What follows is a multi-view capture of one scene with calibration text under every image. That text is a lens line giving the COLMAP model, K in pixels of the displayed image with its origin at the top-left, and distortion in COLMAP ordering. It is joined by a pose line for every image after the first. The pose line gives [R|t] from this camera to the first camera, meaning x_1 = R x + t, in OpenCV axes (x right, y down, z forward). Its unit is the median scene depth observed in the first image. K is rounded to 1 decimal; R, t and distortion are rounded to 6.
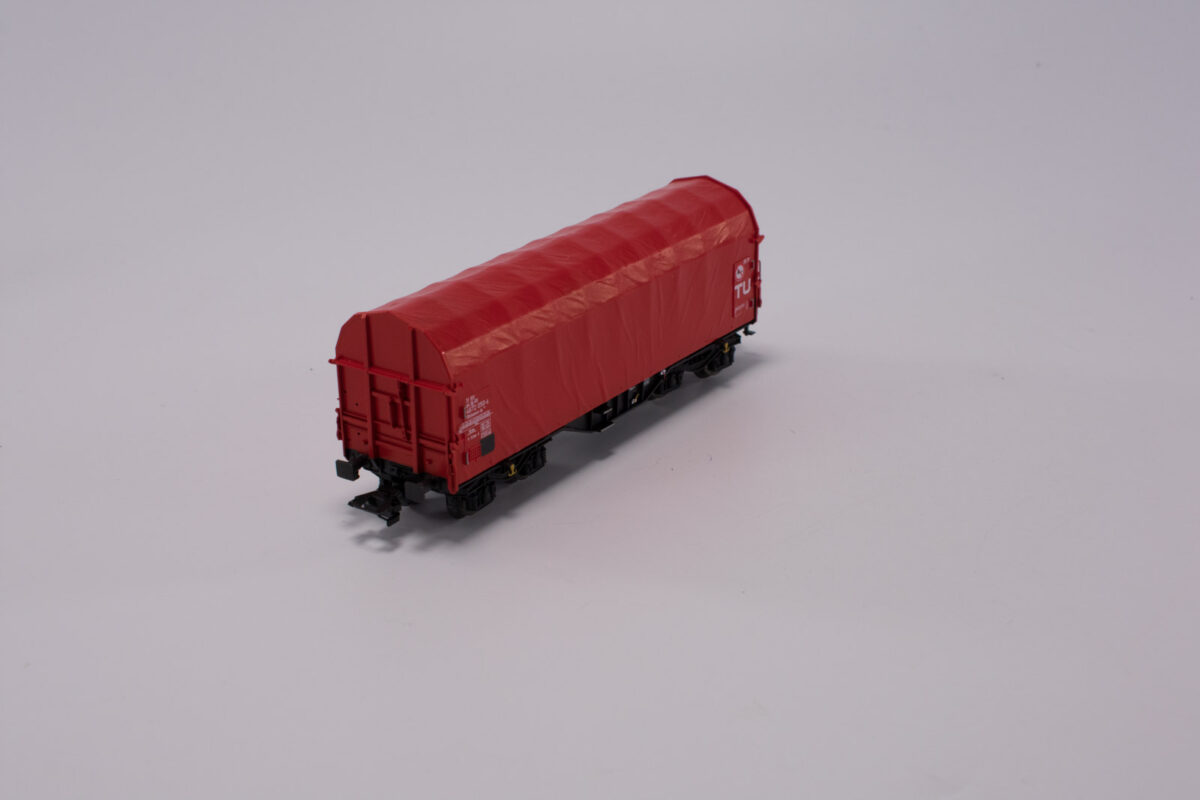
lens RADIAL K [[1873.5, 0, 600.0], [0, 1873.5, 400.0], [0, 0, 1]] dist [0.018374, 0.003748]
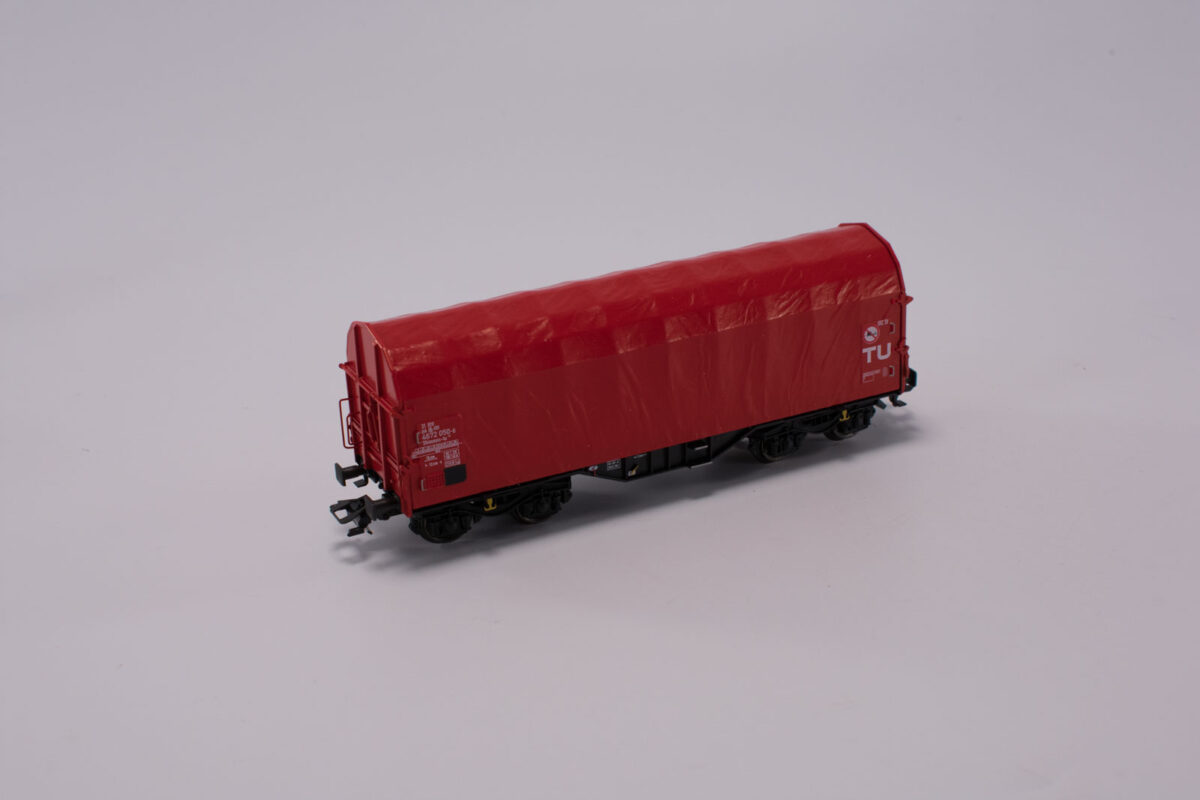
lens RADIAL K [[1873.5, 0, 600.0], [0, 1873.5, 400.0], [0, 0, 1]] dist [0.018374, 0.003748]
pose [[0.882572, 0.162534, -0.441191, 0.360950], [-0.154281, 0.986506, 0.054799, -0.066578], [0.444145, 0.019704, 0.895738, 0.144436]]
